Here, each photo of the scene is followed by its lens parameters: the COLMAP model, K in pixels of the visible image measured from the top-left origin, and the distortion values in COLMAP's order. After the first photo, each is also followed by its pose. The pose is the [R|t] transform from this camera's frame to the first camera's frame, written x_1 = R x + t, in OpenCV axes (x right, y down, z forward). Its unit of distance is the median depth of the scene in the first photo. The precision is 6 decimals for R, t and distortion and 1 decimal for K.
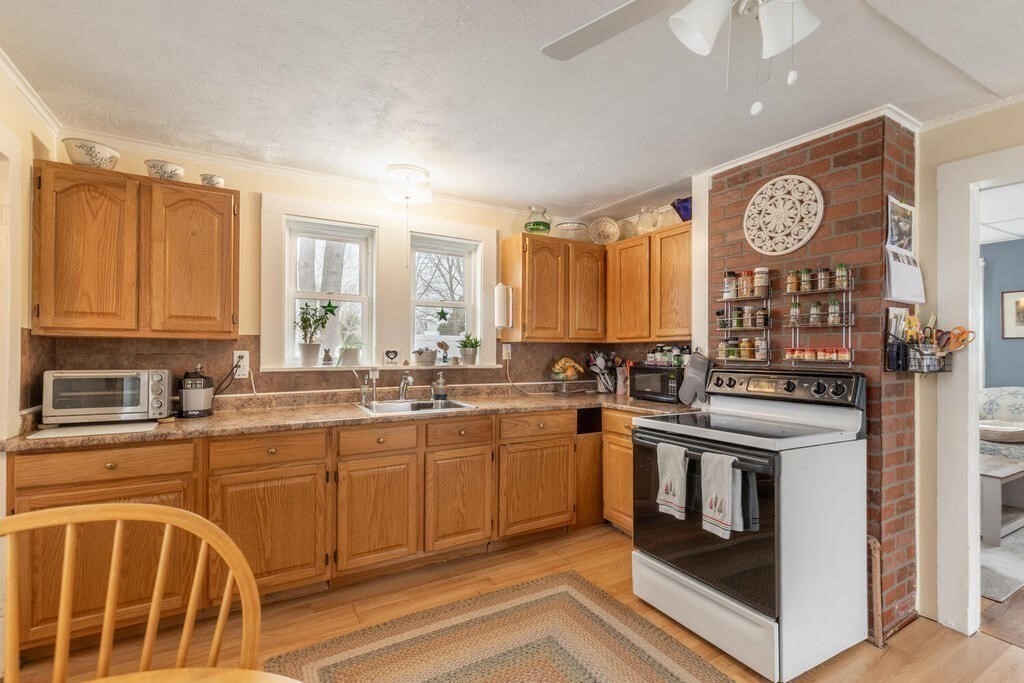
lens RADIAL K [[476.0, 0, 515.1], [0, 476.0, 352.3], [0, 0, 1]] dist [0.010439, -0.003865]
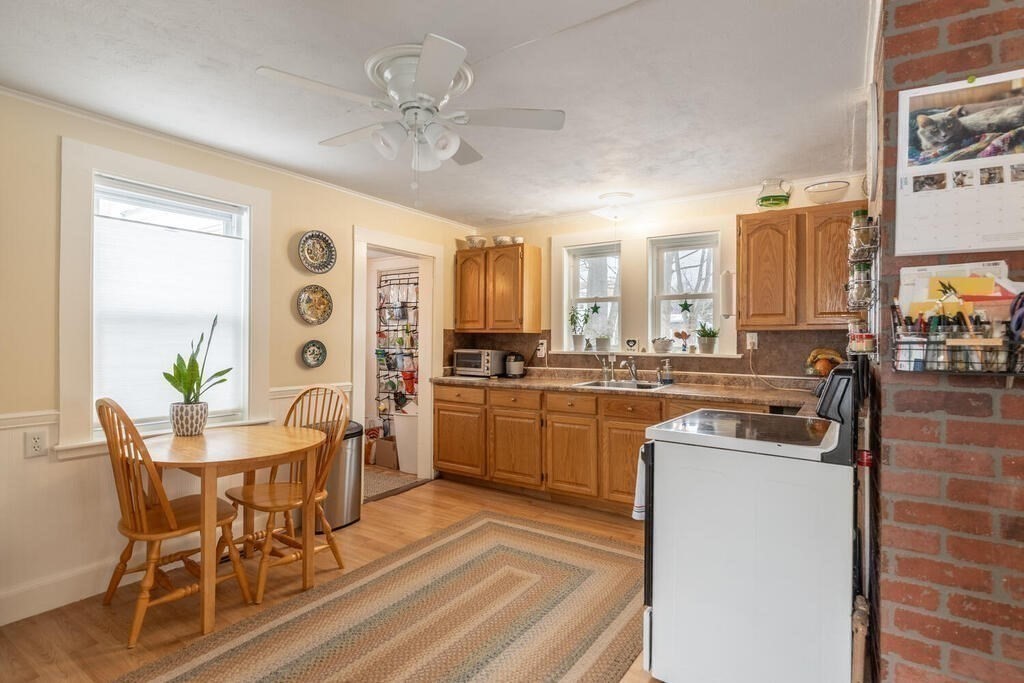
lens RADIAL K [[501.7, 0, 510.2], [0, 501.7, 340.4], [0, 0, 1]] dist [-0.000755, -0.000027]
pose [[0.433618, -0.000852, -0.901096, 0.877791], [-0.005879, 0.999976, -0.003774, 0.005283], [0.901078, 0.006935, 0.433602, 0.187743]]
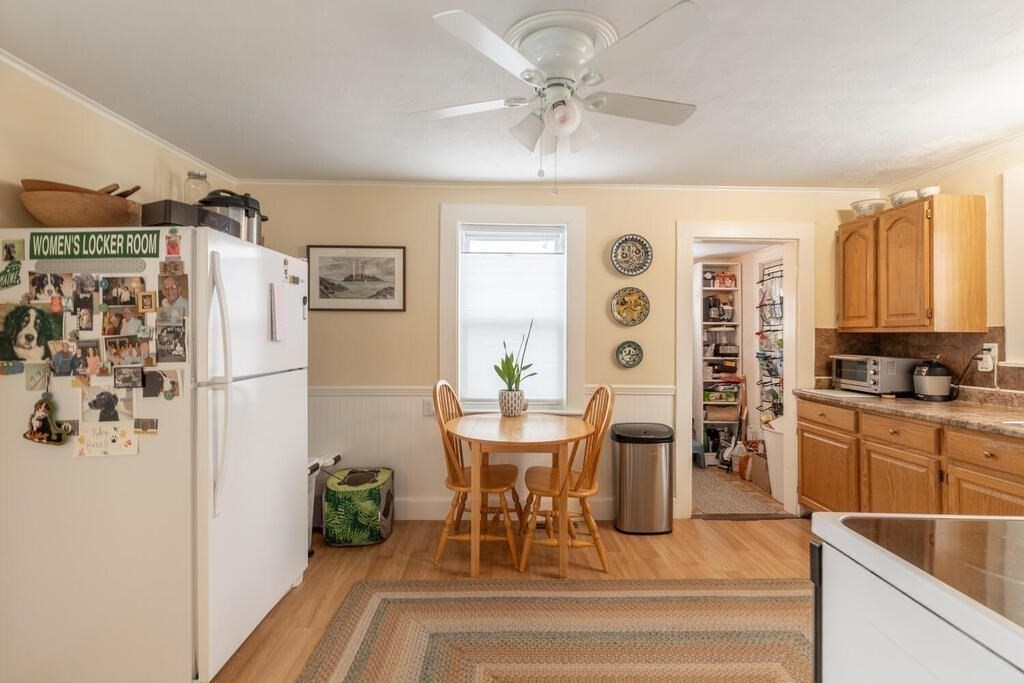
lens RADIAL K [[476.0, 0, 514.0], [0, 476.0, 332.3], [0, 0, 1]] dist [0.010439, -0.003865]
pose [[-0.477336, -0.018448, -0.878527, 0.744985], [-0.012925, 0.999819, -0.013972, 0.000761], [0.878626, 0.004685, -0.477488, 0.620689]]
